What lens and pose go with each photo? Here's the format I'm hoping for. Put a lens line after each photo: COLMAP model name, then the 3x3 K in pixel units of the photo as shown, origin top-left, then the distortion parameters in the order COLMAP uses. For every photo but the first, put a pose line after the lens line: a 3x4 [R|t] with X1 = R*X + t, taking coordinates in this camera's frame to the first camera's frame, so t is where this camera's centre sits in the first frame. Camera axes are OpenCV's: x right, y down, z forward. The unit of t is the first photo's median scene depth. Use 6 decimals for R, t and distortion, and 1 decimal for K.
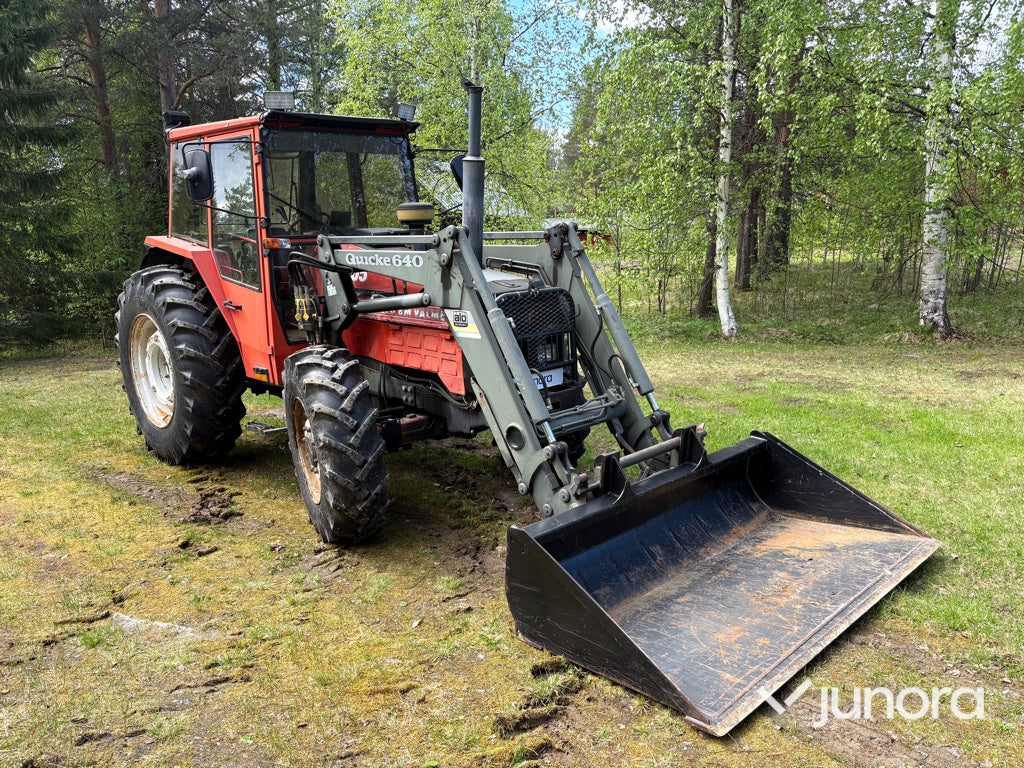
lens RADIAL K [[775.1, 0, 513.3], [0, 775.1, 393.4], [0, 0, 1]] dist [0.036416, -0.037241]
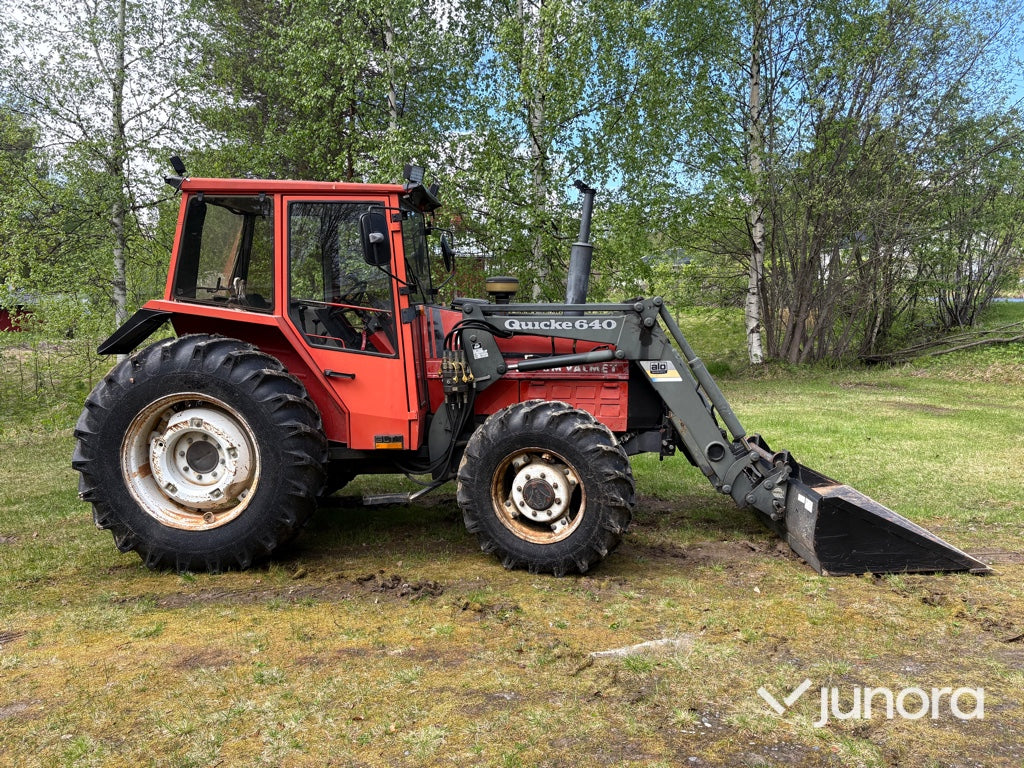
lens RADIAL K [[775.1, 0, 513.3], [0, 775.1, 393.4], [0, 0, 1]] dist [0.036416, -0.037241]
pose [[0.729304, -0.068589, 0.680743, -1.054350], [0.133819, 0.990046, -0.043611, -0.028348], [-0.670975, 0.122902, 0.731223, 0.213107]]
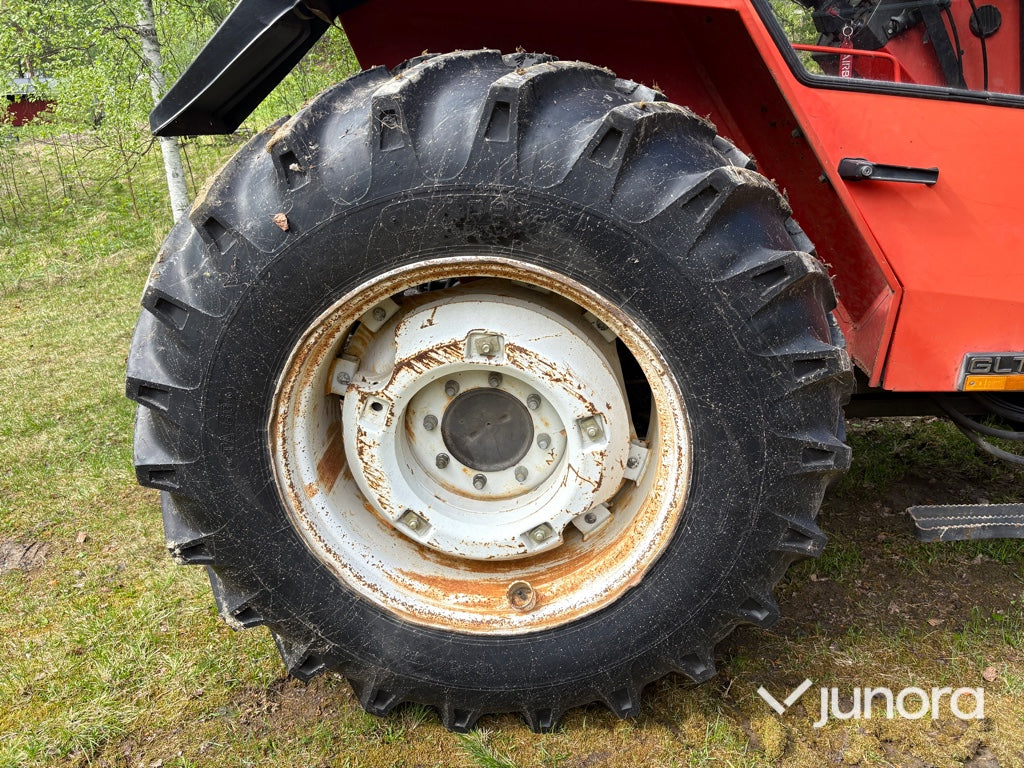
lens RADIAL K [[775.1, 0, 513.3], [0, 775.1, 393.4], [0, 0, 1]] dist [0.036416, -0.037241]
pose [[0.760905, -0.264858, 0.592346, -0.835784], [0.166053, 0.961983, 0.216829, -0.151968], [-0.627256, -0.066625, 0.775958, 1.056978]]
